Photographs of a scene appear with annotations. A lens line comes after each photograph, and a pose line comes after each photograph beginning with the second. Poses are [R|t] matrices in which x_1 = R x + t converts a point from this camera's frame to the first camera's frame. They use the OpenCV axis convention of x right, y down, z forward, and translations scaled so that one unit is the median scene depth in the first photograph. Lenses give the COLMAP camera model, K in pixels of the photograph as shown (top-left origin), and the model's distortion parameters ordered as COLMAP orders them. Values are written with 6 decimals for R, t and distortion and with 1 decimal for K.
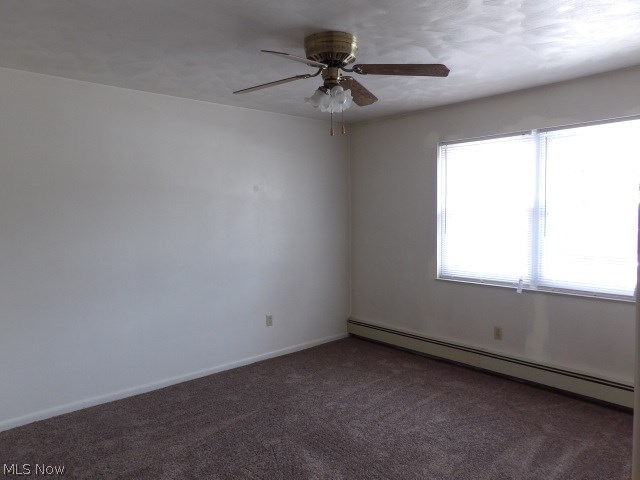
lens RADIAL K [[455.4, 0, 317.3], [0, 455.4, 234.8], [0, 0, 1]] dist [-0.003411, 0.005851]
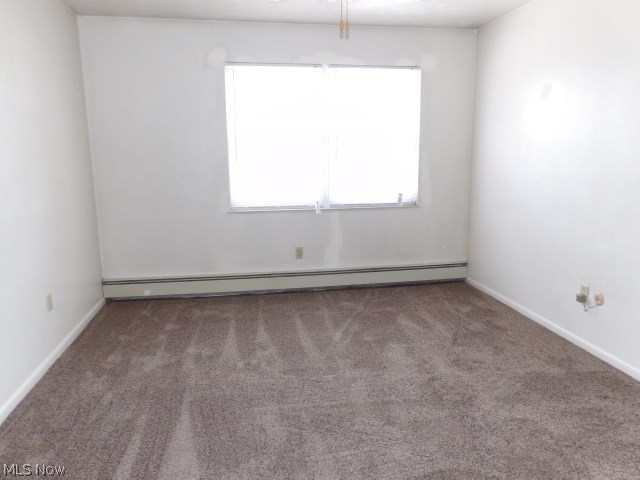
lens RADIAL K [[455.4, 0, 317.3], [0, 455.4, 234.8], [0, 0, 1]] dist [-0.003411, 0.005851]
pose [[0.528179, -0.140633, 0.837406, -0.489144], [0.042924, 0.989351, 0.139077, 0.023864], [-0.848047, -0.037513, 0.528591, 0.393051]]
